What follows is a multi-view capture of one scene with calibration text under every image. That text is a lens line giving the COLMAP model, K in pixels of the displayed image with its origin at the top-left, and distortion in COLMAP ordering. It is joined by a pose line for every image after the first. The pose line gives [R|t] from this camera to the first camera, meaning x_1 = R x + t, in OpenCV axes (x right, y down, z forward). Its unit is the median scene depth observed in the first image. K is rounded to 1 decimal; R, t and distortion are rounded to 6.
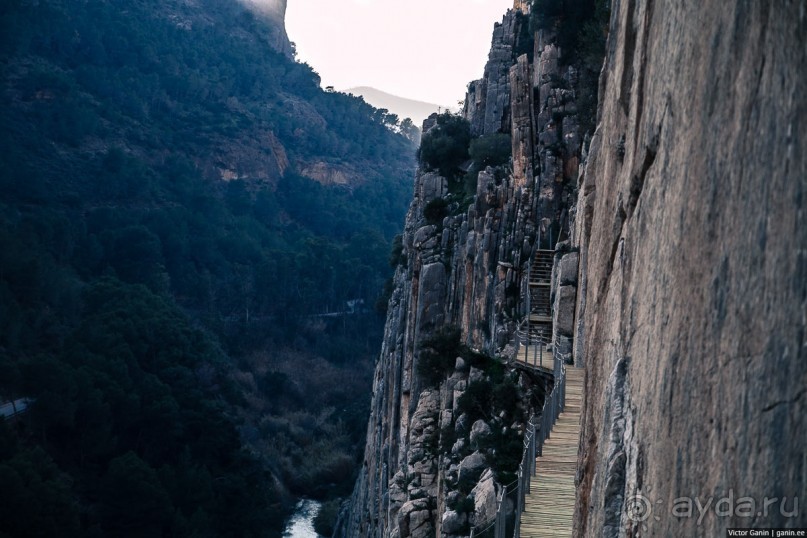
lens RADIAL K [[1736.6, 0, 403.5], [0, 1736.6, 269.0], [0, 0, 1]] dist [0.063121, 0.113899]
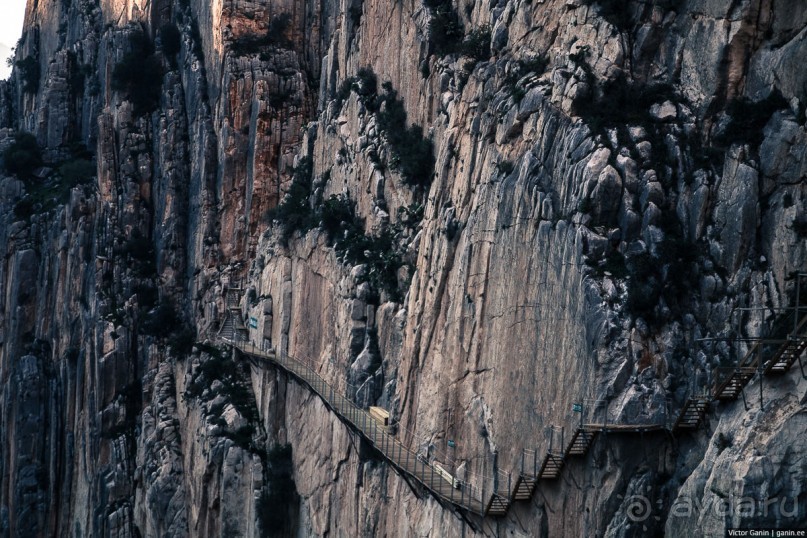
lens RADIAL K [[1736.6, 0, 403.5], [0, 1736.6, 269.0], [0, 0, 1]] dist [0.063121, 0.113899]
pose [[0.937964, -0.012393, 0.346510, -0.201978], [-0.004555, 0.998834, 0.048053, -0.062434], [-0.346702, -0.046651, 0.936815, -0.428688]]
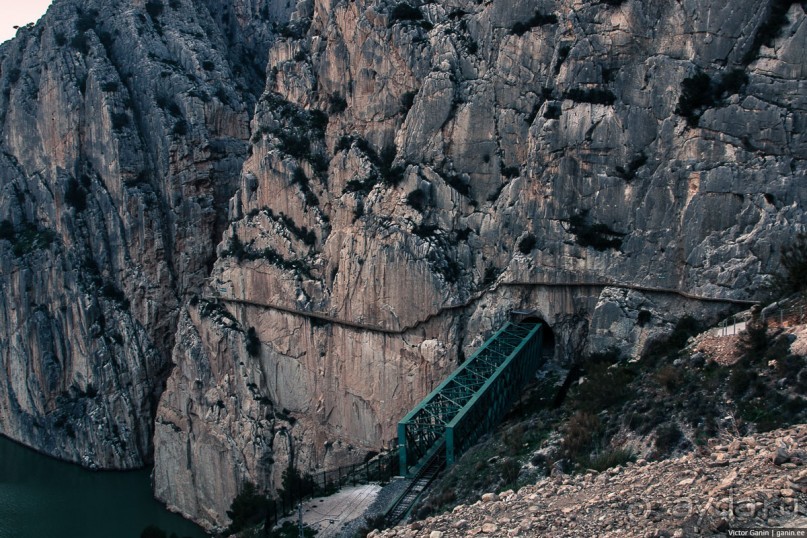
lens RADIAL K [[777.9, 0, 405.0], [0, 777.9, 258.8], [0, 0, 1]] dist [-0.087355, 0.017754]
pose [[0.642100, -0.137952, 0.754107, -0.698568], [0.071398, 0.990162, 0.120342, -0.167121], [-0.763289, -0.023430, 0.645632, -0.568035]]
